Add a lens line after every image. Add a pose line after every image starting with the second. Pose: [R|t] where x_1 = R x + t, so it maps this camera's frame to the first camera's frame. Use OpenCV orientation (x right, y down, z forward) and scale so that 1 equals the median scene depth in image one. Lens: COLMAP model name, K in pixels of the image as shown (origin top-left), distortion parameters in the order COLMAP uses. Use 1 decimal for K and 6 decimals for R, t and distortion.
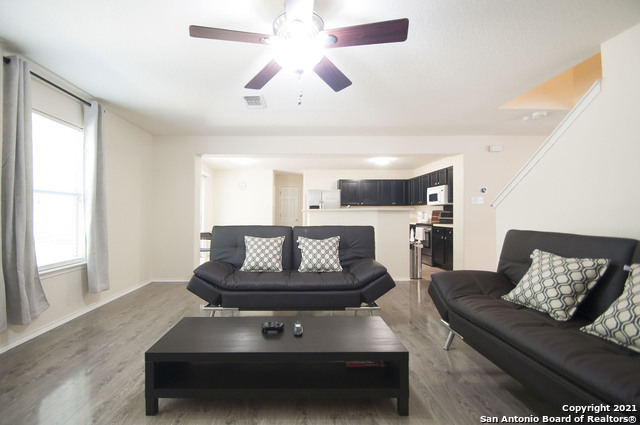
lens RADIAL K [[282.1, 0, 317.9], [0, 282.1, 213.0], [0, 0, 1]] dist [0.009117, -0.005368]
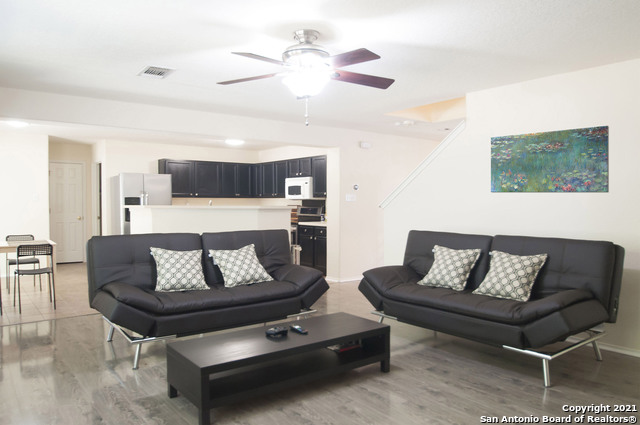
lens RADIAL K [[464.6, 0, 318.7], [0, 464.6, 211.7], [0, 0, 1]] dist [0.000338, -0.004529]
pose [[0.806719, -0.010128, 0.590849, -0.760447], [-0.008642, 0.999544, 0.028932, -0.069499], [-0.590872, -0.028446, 0.806263, -0.345352]]
